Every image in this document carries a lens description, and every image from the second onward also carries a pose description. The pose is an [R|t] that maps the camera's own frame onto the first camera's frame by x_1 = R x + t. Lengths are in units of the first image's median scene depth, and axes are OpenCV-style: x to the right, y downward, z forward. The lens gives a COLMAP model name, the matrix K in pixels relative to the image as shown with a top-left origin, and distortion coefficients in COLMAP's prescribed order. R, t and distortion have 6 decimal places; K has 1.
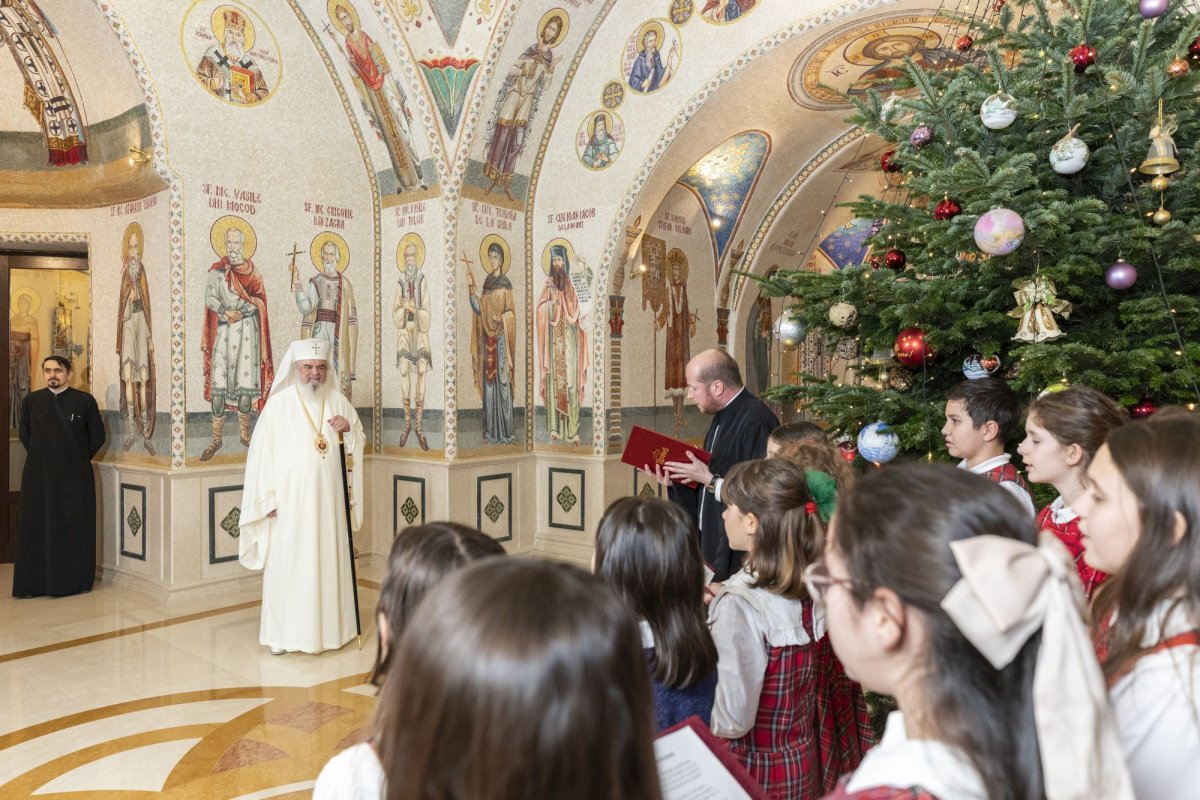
lens RADIAL K [[845.1, 0, 604.8], [0, 845.1, 381.2], [0, 0, 1]] dist [-0.000783, 0.006091]
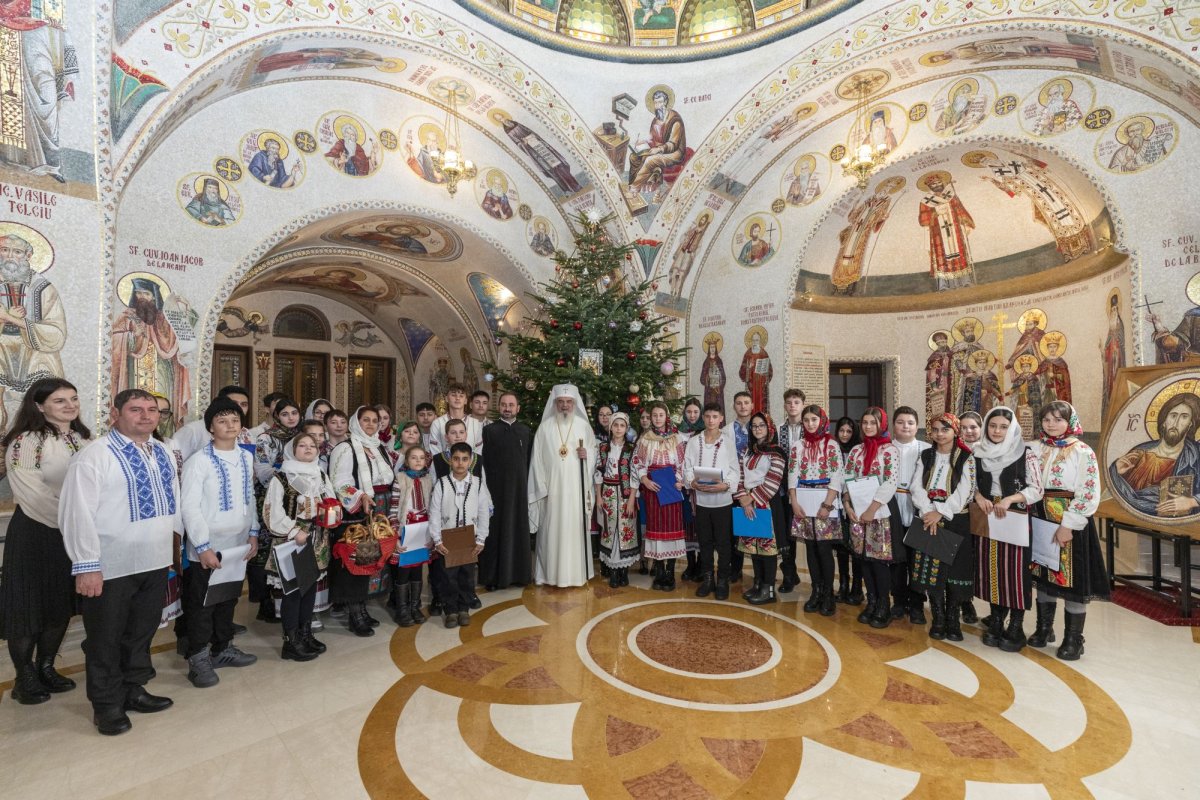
lens RADIAL K [[538.1, 0, 594.3], [0, 538.1, 401.5], [0, 0, 1]] dist [0.003475, 0.000686]
pose [[0.099382, 0.026007, 0.994709, -0.692572], [0.003778, 0.999641, -0.026513, 0.005428], [-0.995042, 0.006393, 0.099249, 0.432145]]
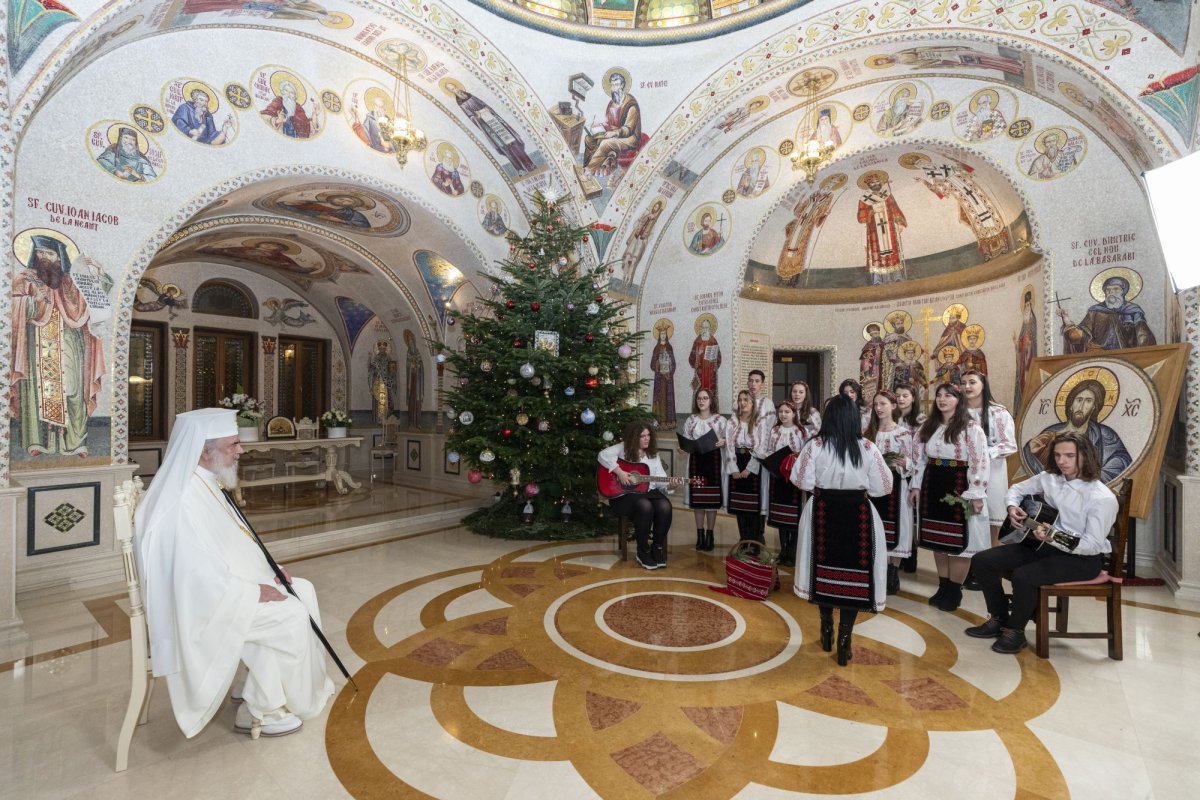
lens RADIAL K [[538.1, 0, 594.4], [0, 538.1, 400.7], [0, 0, 1]] dist [0.003475, 0.000686]
pose [[-0.018755, 0.010919, 0.999764, -0.686203], [-0.002887, 0.999936, -0.010975, 0.018532], [-0.999820, -0.003092, -0.018722, 0.466416]]
